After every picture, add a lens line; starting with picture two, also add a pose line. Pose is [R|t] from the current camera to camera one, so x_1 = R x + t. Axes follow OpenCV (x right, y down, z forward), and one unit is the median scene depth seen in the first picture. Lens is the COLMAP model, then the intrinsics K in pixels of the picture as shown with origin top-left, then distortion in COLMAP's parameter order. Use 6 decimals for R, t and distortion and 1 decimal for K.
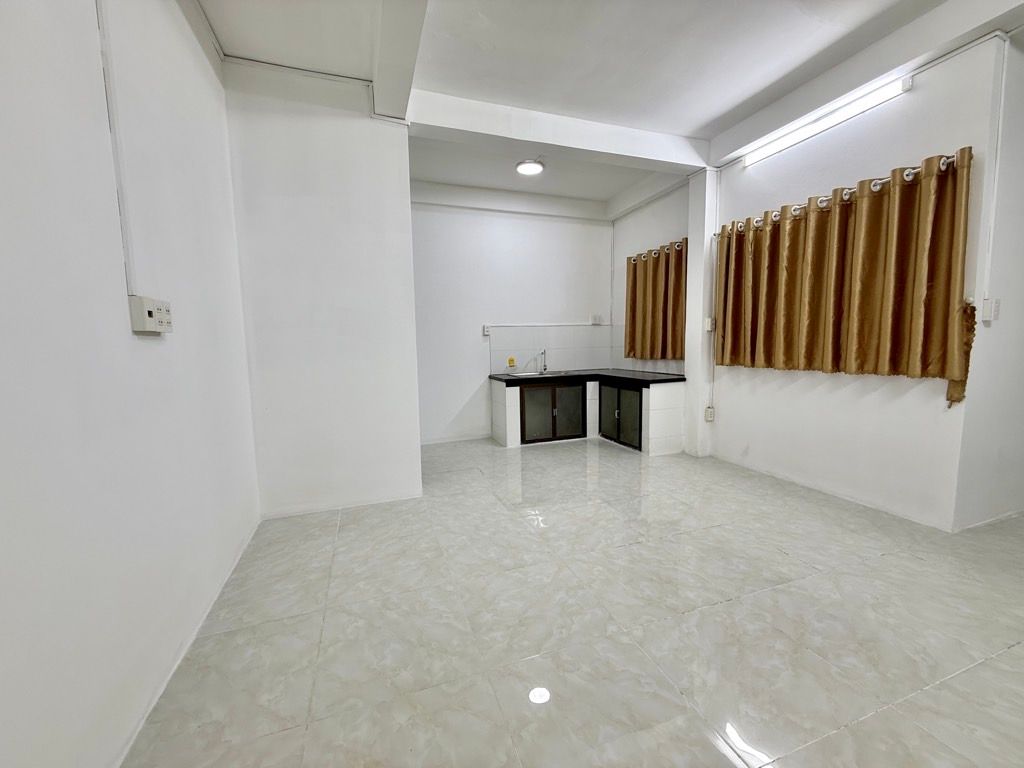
lens RADIAL K [[406.9, 0, 510.2], [0, 406.9, 385.0], [0, 0, 1]] dist [-0.000933, 0.000765]
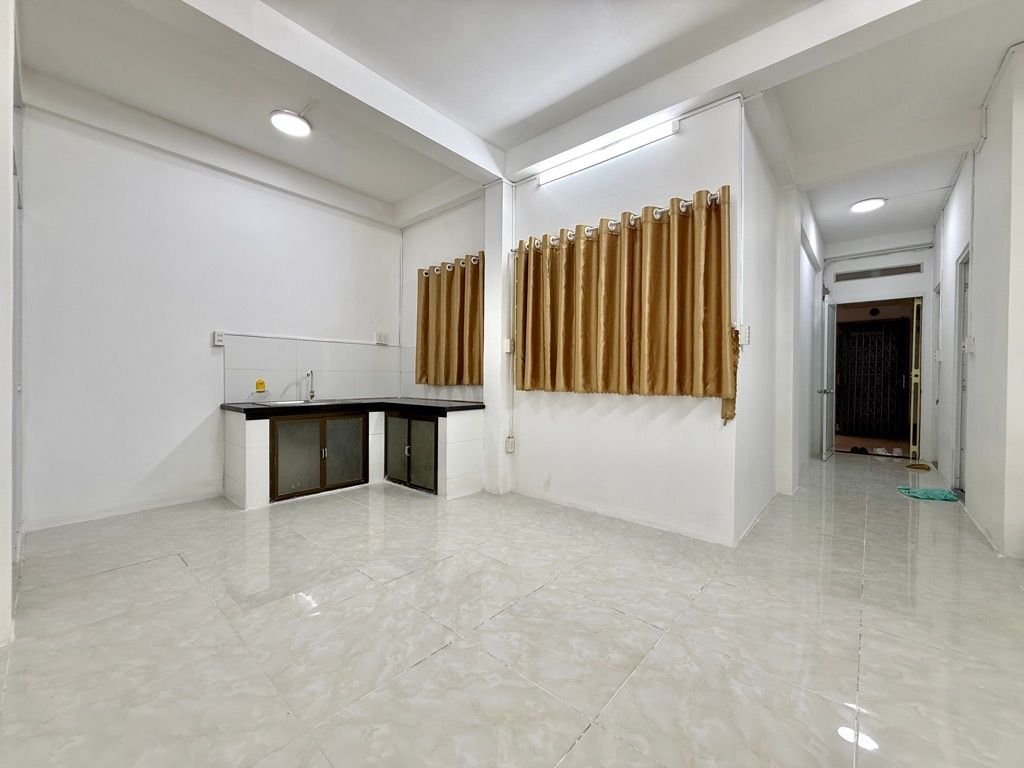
lens RADIAL K [[406.9, 0, 508.8], [0, 406.9, 384.0], [0, 0, 1]] dist [-0.000933, 0.000765]
pose [[0.873643, 0.023325, 0.486009, 0.057943], [0.023490, 0.995664, -0.090011, 0.022932], [-0.486001, 0.090054, 0.869306, 0.255145]]
